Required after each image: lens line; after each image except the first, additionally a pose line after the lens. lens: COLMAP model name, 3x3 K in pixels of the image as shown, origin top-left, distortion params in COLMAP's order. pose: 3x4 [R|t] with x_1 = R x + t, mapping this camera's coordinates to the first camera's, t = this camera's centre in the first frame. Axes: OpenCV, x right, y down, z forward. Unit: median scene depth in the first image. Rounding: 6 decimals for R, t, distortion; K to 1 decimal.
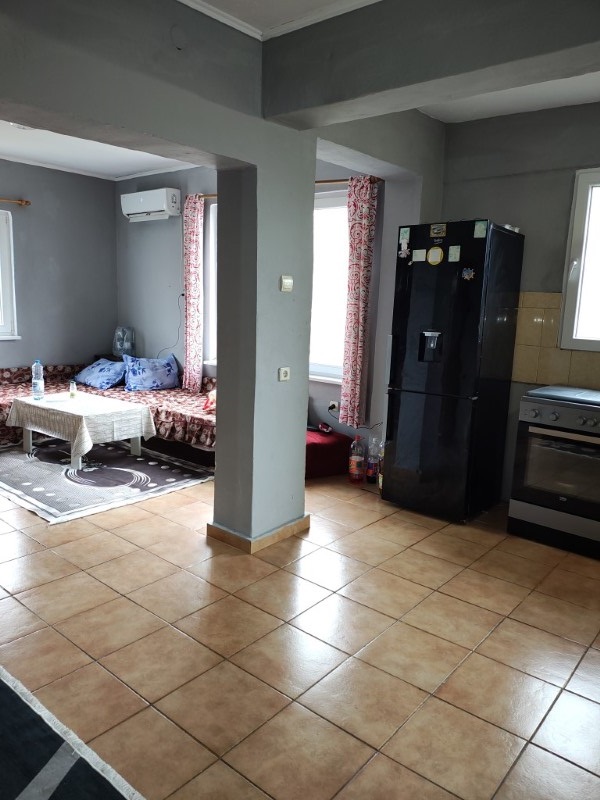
lens RADIAL K [[588.3, 0, 310.8], [0, 588.3, 400.0], [0, 0, 1]] dist [0.039368, -0.068343]
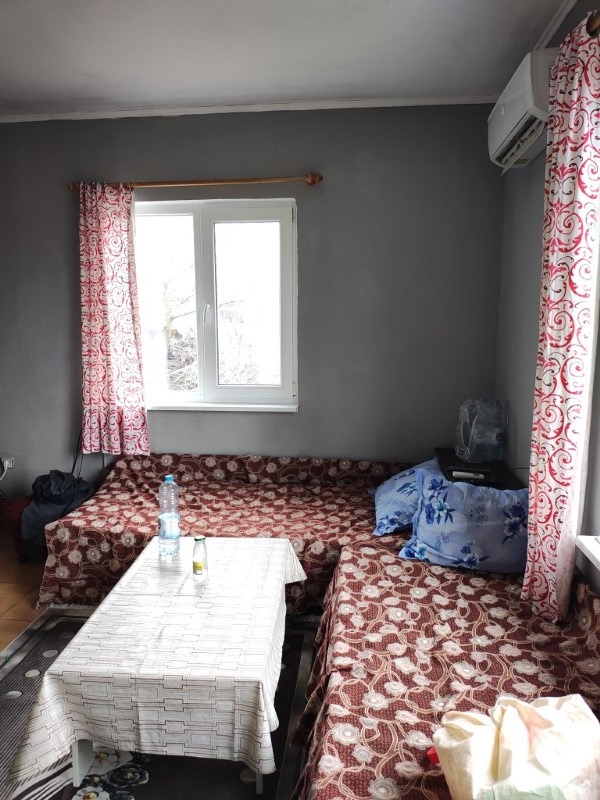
lens RADIAL K [[588.3, 0, 291.7], [0, 588.3, 387.6], [0, 0, 1]] dist [0.039368, -0.068343]
pose [[0.535076, 0.065529, -0.842259, 0.002287], [-0.118842, 0.992912, 0.001751, -0.171070], [0.836403, 0.099159, 0.539071, 0.911331]]
